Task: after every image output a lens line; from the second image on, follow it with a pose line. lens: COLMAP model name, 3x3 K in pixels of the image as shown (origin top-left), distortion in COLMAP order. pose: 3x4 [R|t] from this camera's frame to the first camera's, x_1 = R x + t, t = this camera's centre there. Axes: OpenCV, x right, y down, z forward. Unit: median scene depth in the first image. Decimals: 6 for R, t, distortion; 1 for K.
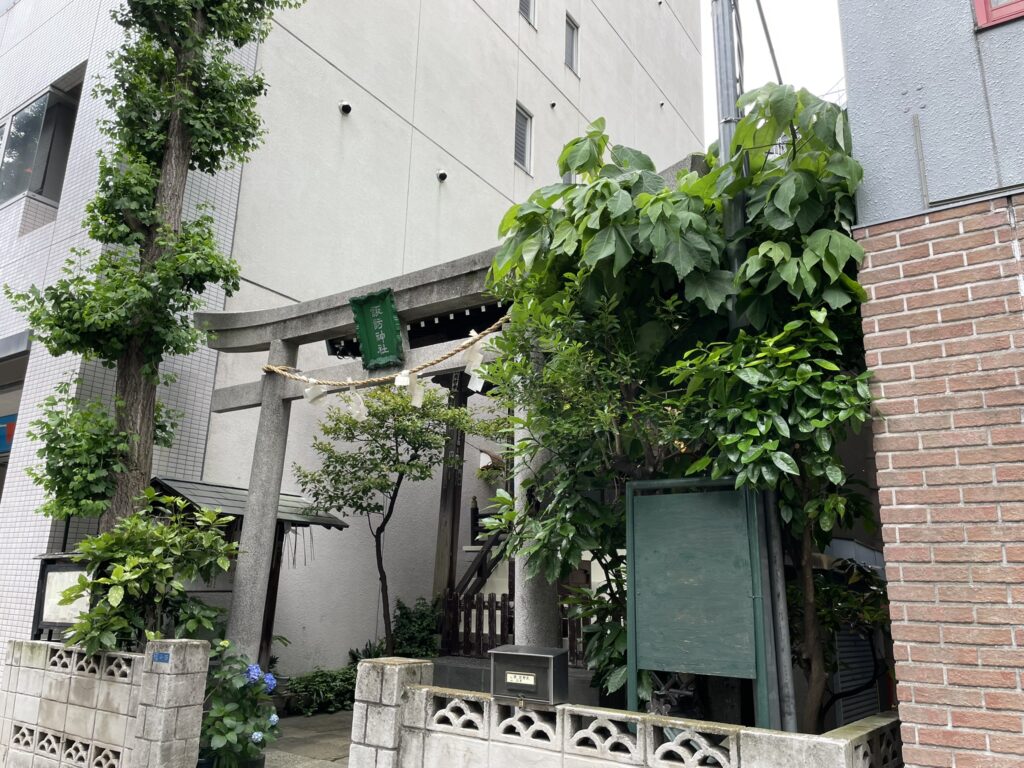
lens RADIAL K [[788.8, 0, 512.0], [0, 788.8, 384.0], [0, 0, 1]] dist [0.080522, -0.118727]
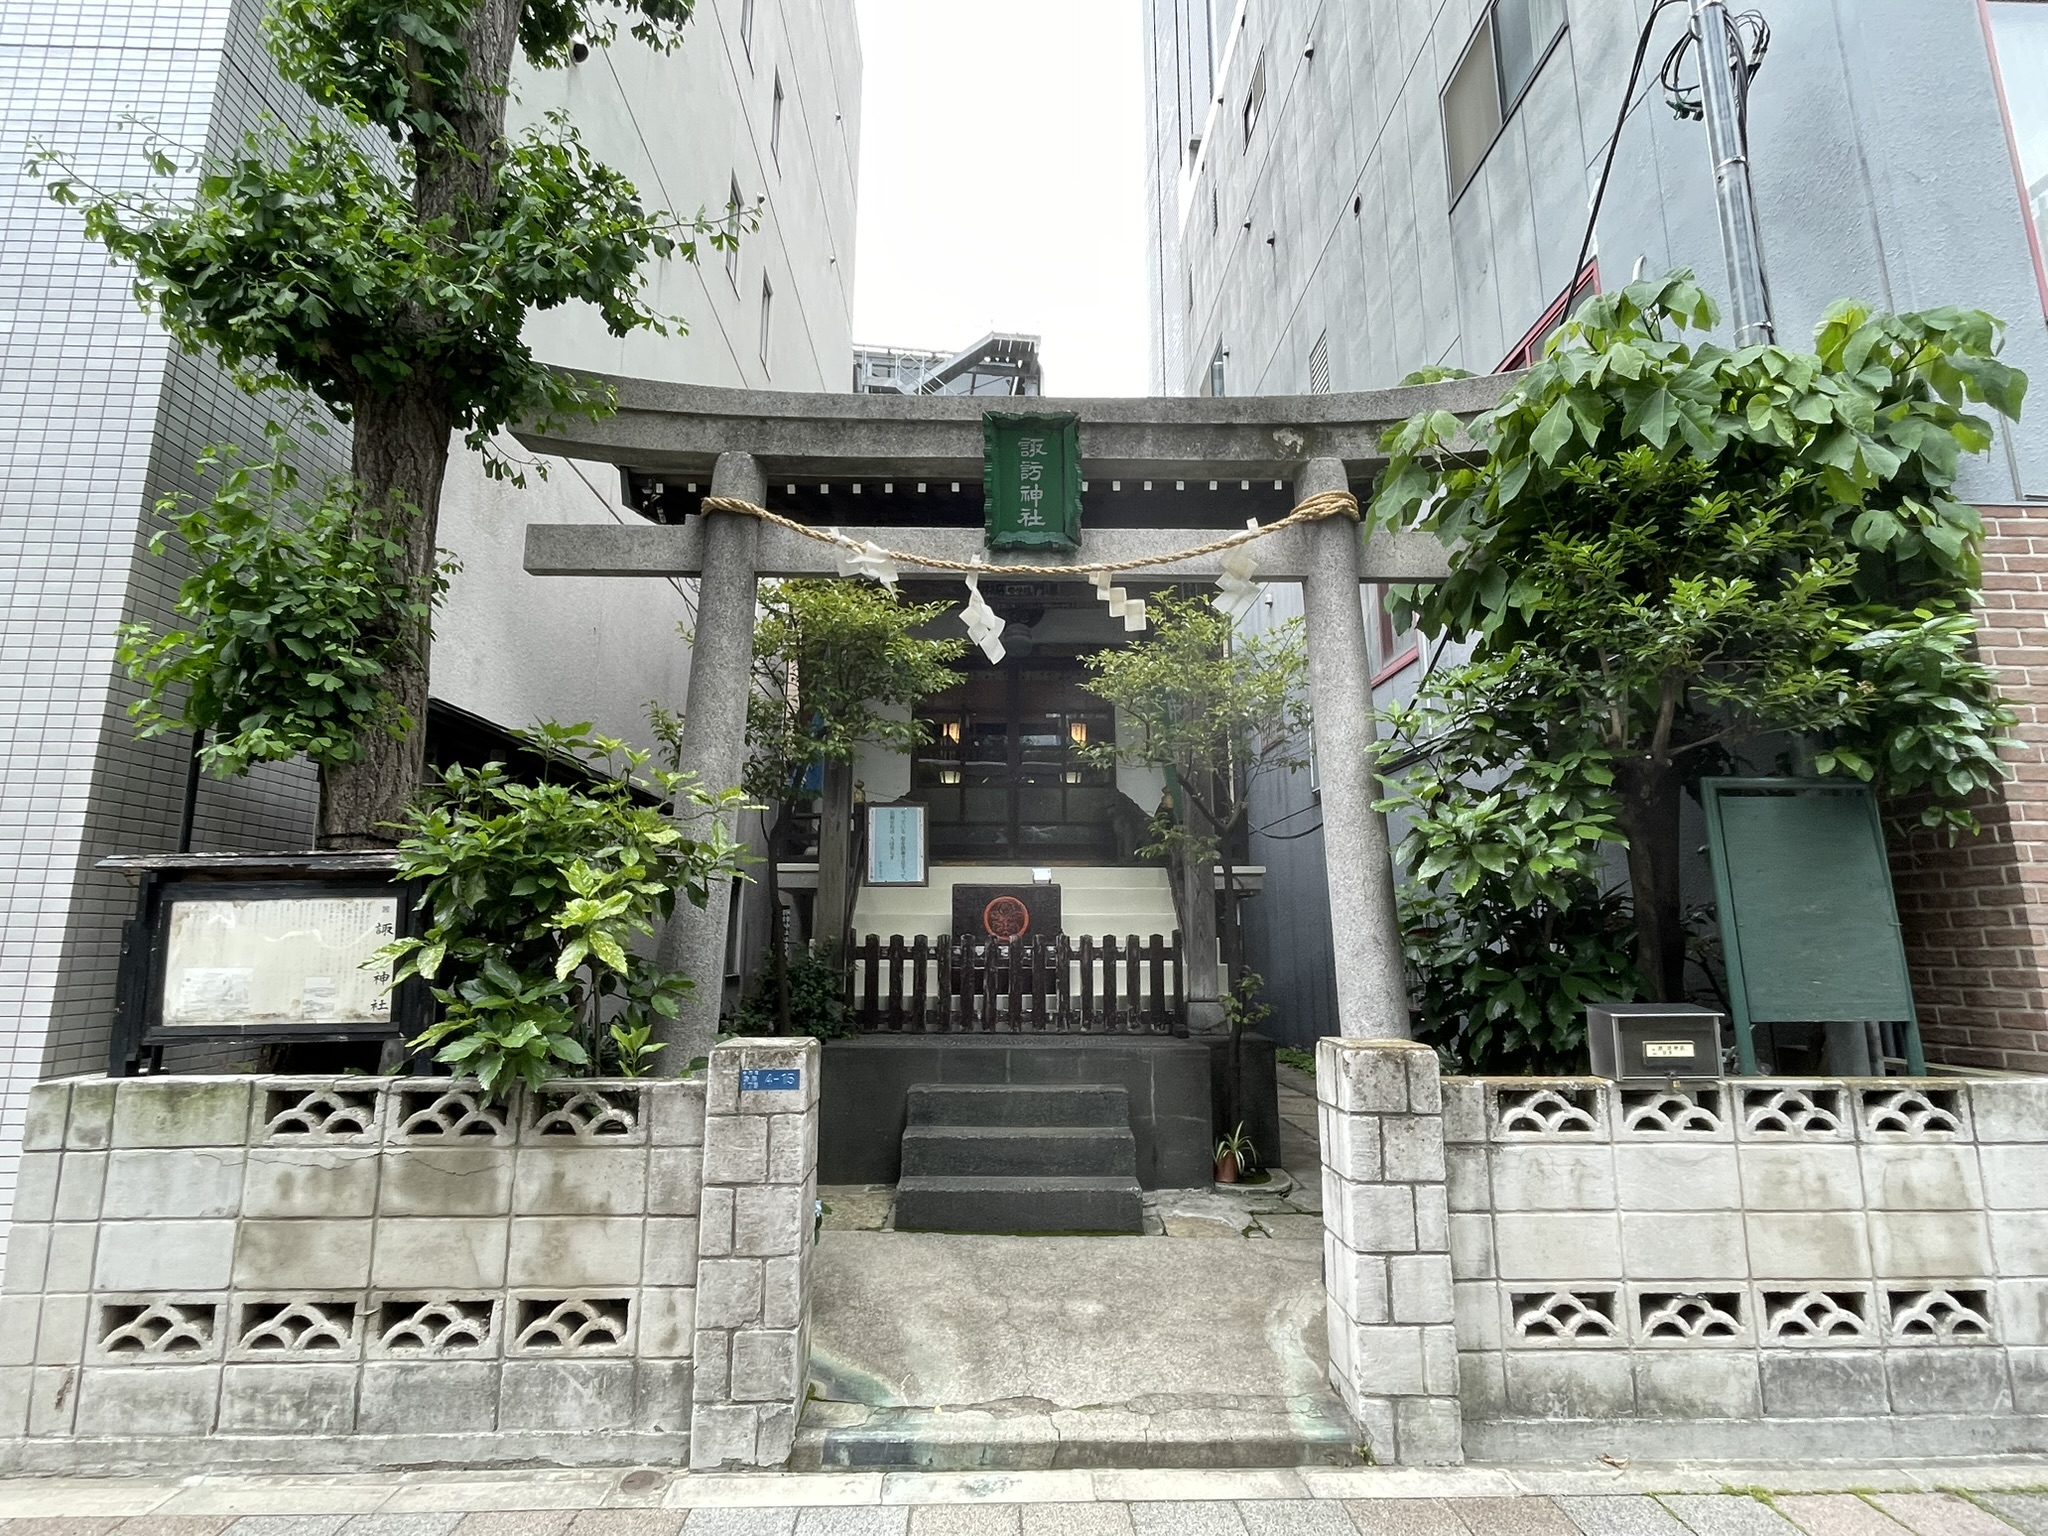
lens RADIAL K [[982.8, 0, 1024.0], [0, 982.8, 768.0], [0, 0, 1]] dist [-0.004260, -0.000346]
pose [[0.801190, 0.071952, 0.594069, -0.641941], [-0.133132, 0.989297, 0.059728, 0.103833], [-0.583413, -0.126943, 0.802194, 0.457599]]
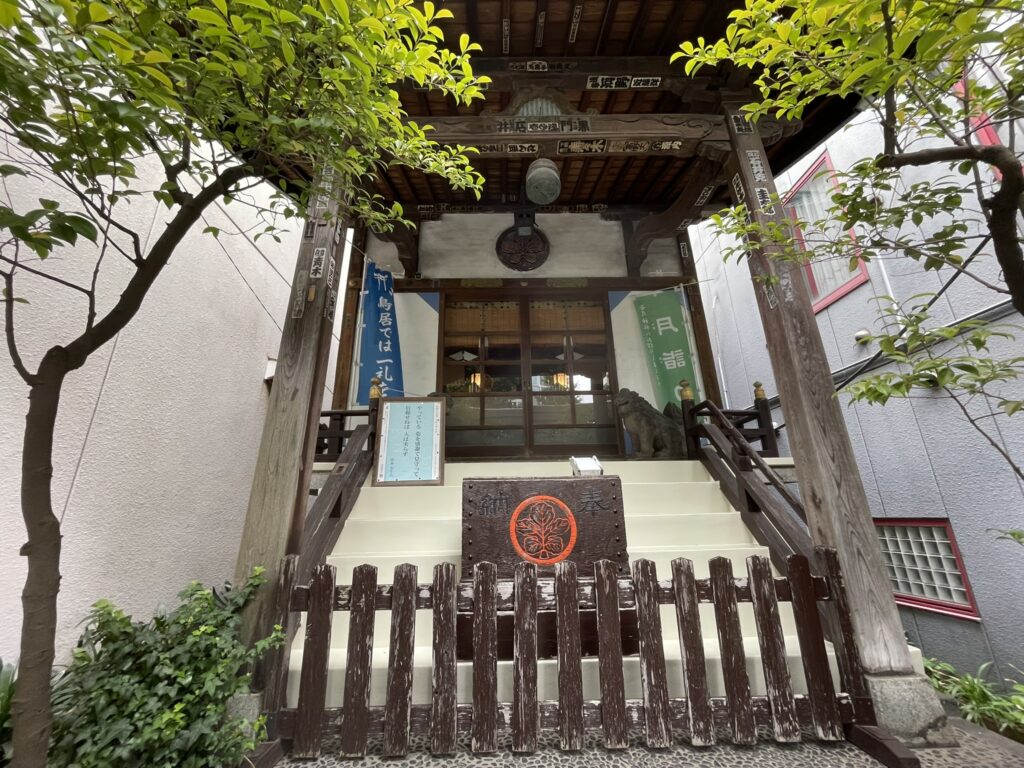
lens RADIAL K [[406.4, 0, 512.0], [0, 406.4, 384.0], [0, 0, 1]] dist [-0.020534, -0.000240]
pose [[0.809052, 0.132782, 0.572541, -0.128435], [-0.112098, 0.991125, -0.071454, 0.279476], [-0.576947, -0.006371, 0.816757, 1.199135]]
